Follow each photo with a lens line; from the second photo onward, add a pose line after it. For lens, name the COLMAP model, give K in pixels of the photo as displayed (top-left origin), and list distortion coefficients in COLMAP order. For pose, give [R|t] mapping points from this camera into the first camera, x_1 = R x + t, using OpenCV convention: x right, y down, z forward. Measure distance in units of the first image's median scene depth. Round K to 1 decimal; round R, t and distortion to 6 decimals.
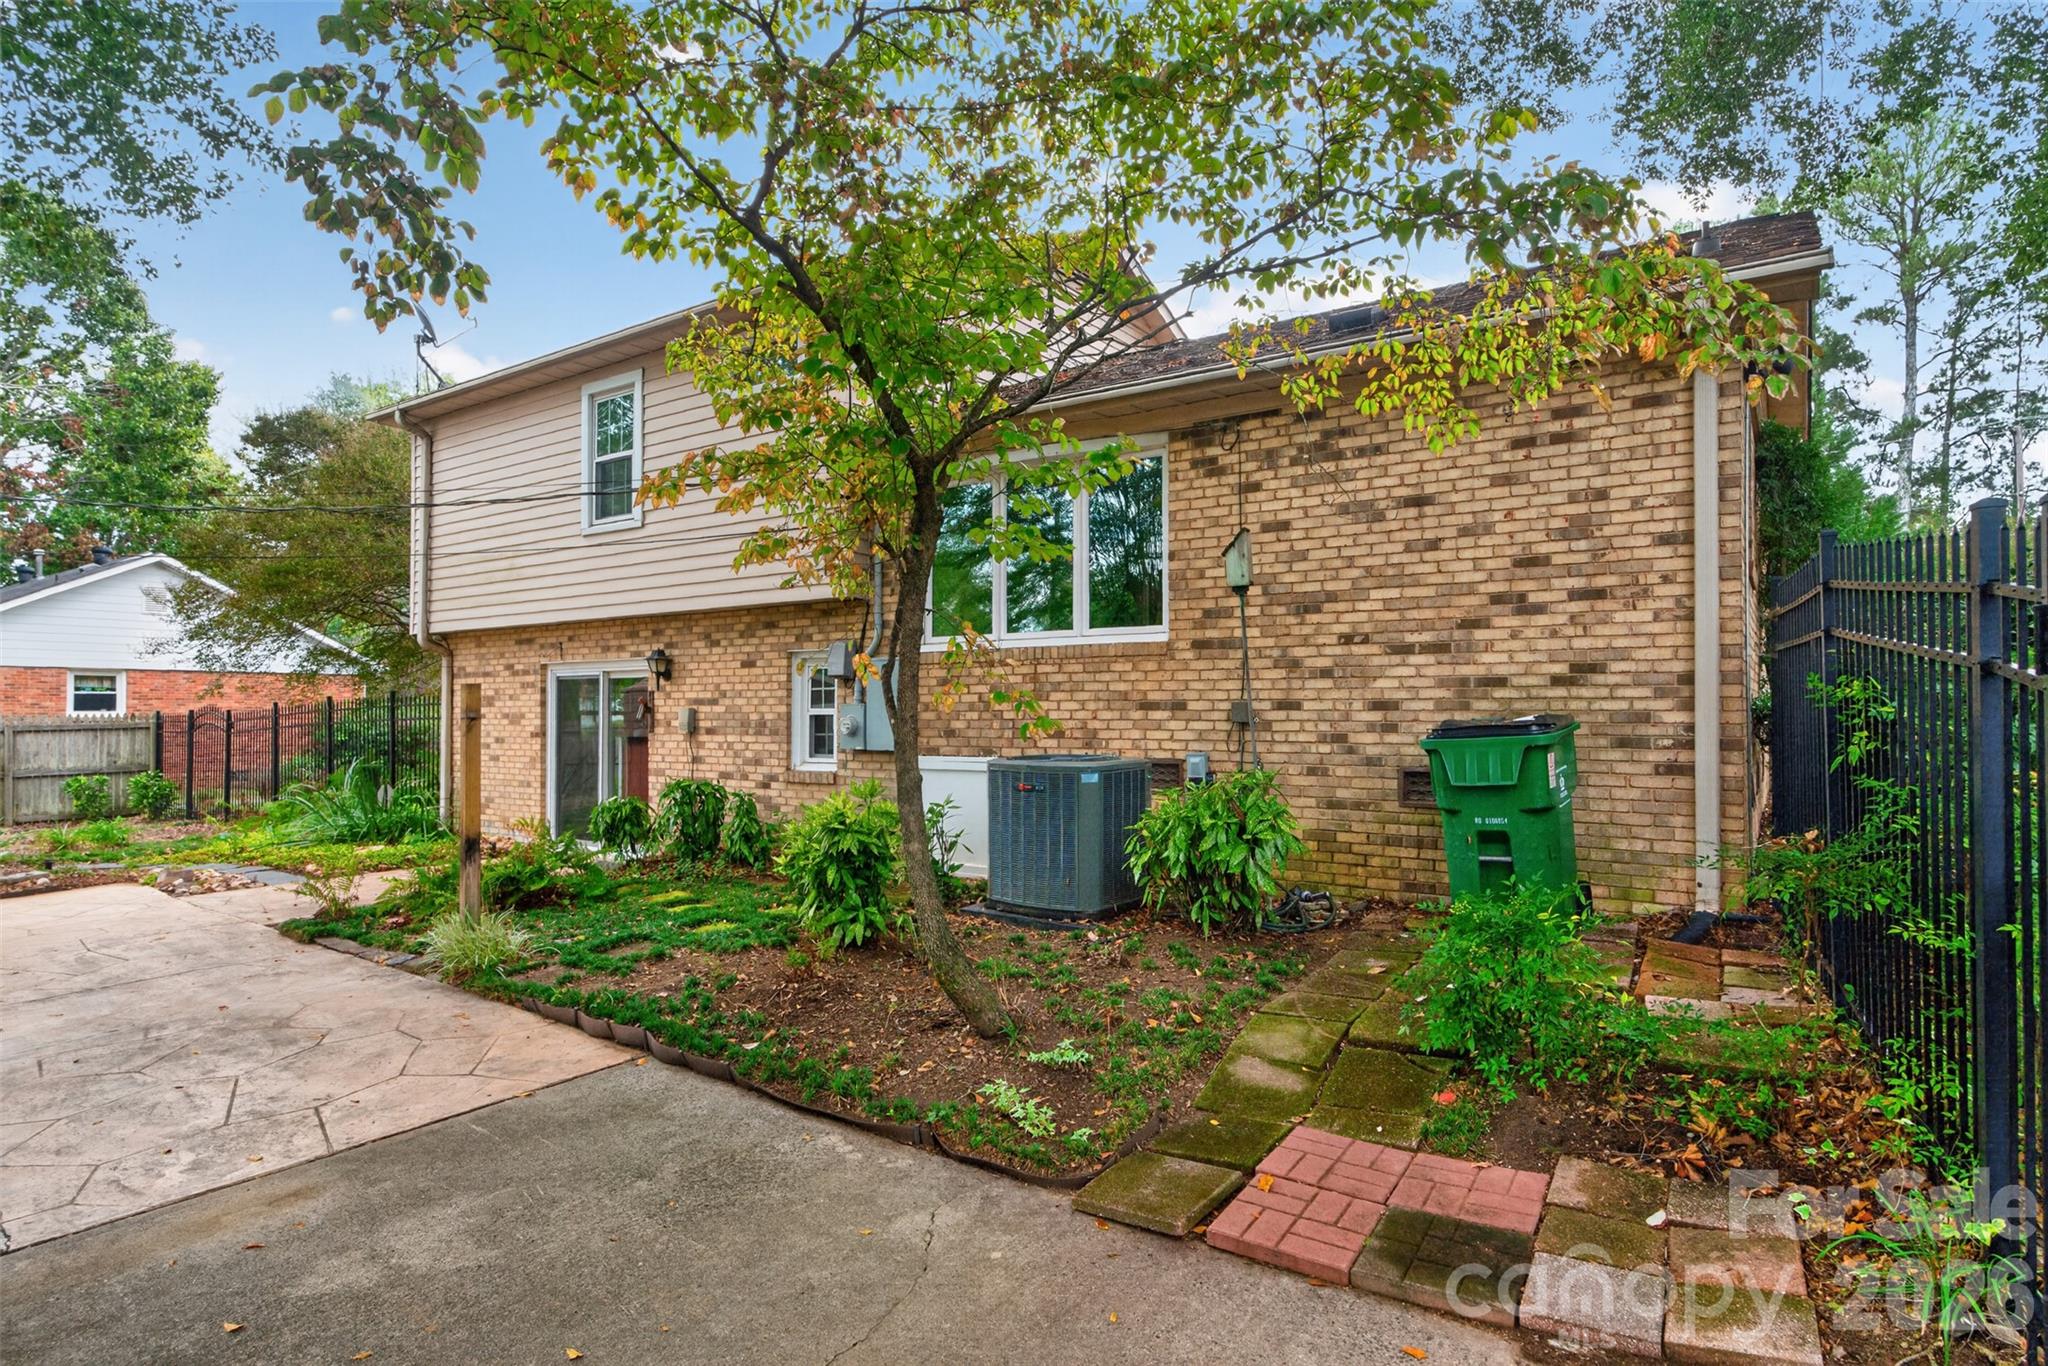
lens RADIAL K [[1097.6, 0, 1028.0], [0, 1097.6, 691.8], [0, 0, 1]] dist [0.003151, -0.003368]
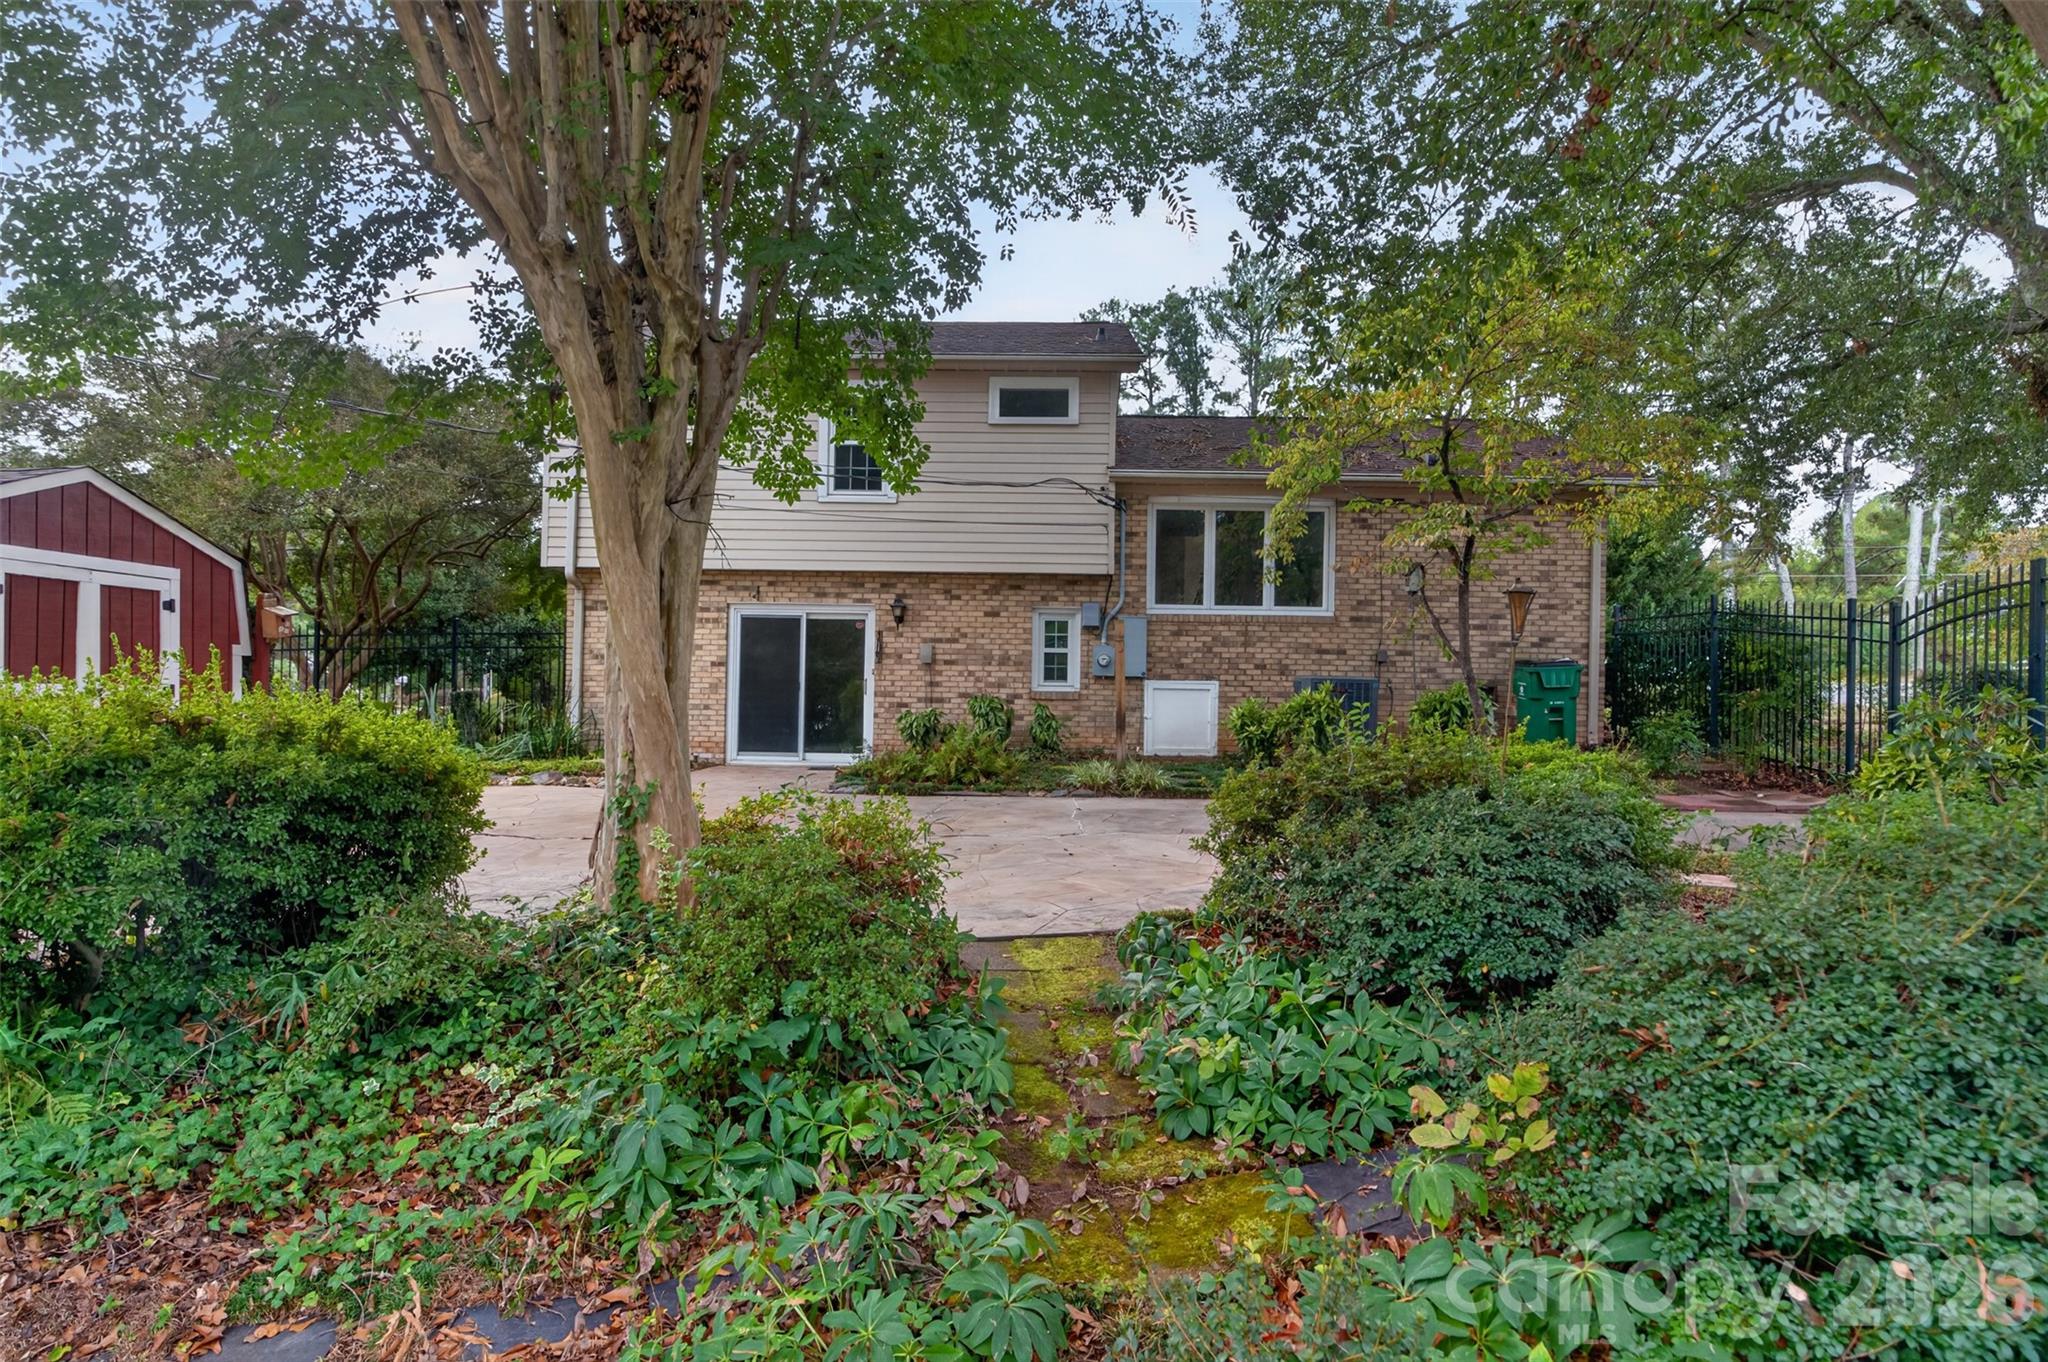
lens RADIAL K [[1194.7, 0, 1018.4], [0, 1194.7, 684.6], [0, 0, 1]] dist [0.003720, 0.007100]
pose [[0.834969, 0.022961, 0.549818, -1.215503], [-0.029275, 0.999568, 0.002714, 0.066878], [-0.549518, -0.018362, 0.835280, -0.315050]]
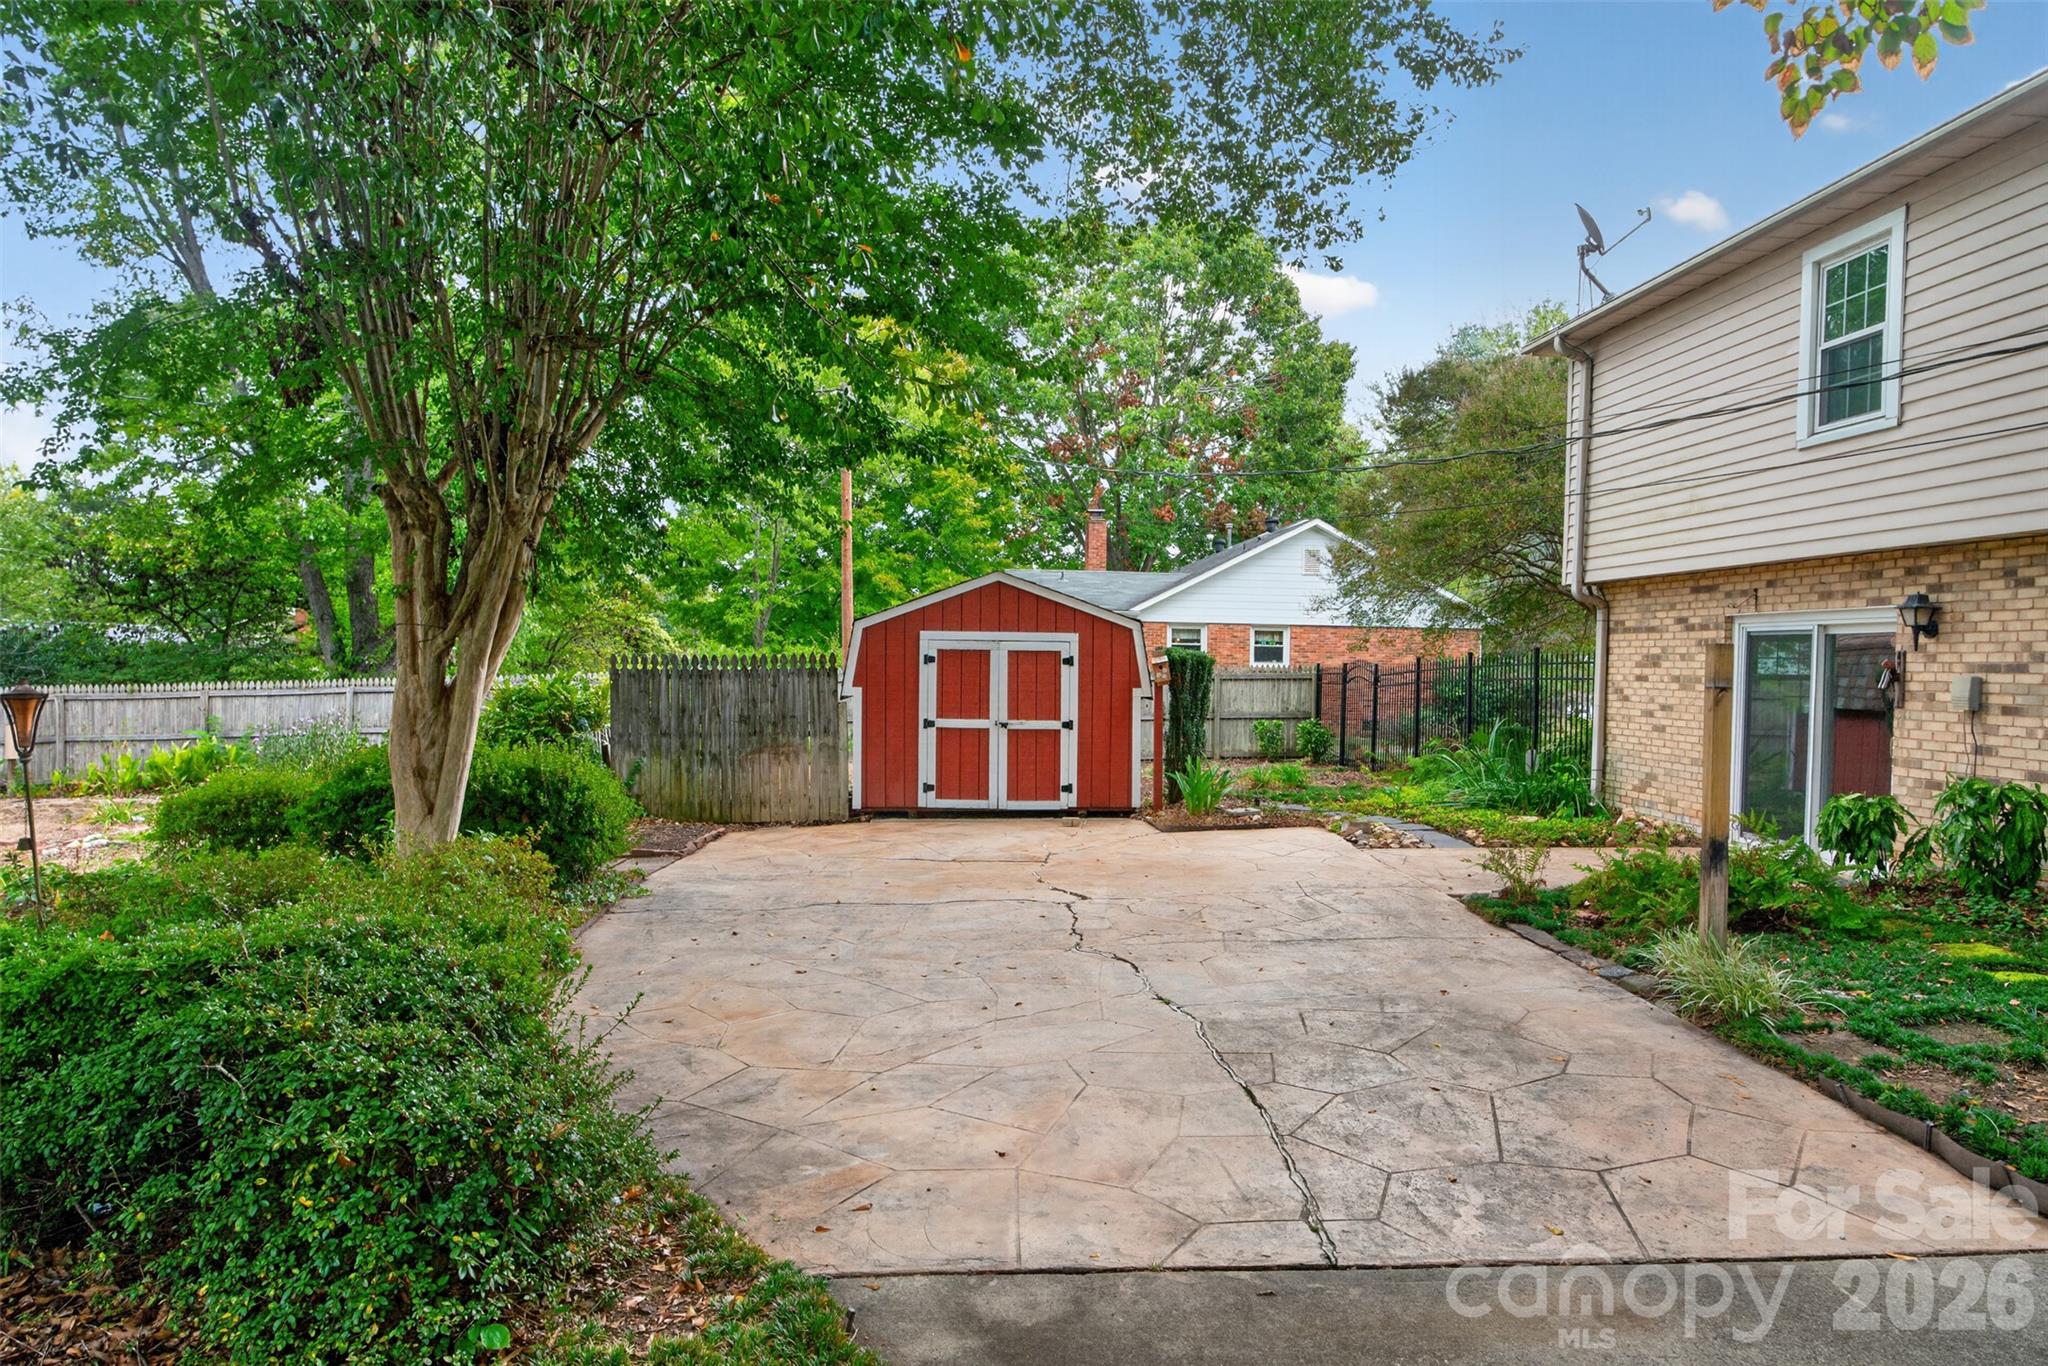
lens RADIAL K [[1194.7, 0, 1042.4], [0, 1194.7, 681.5], [0, 0, 1]] dist [0.003720, 0.007100]
pose [[0.640738, 0.028696, -0.767223, -0.120629], [-0.005147, 0.999439, 0.033083, -0.005284], [0.767743, -0.017249, 0.640526, 0.061847]]
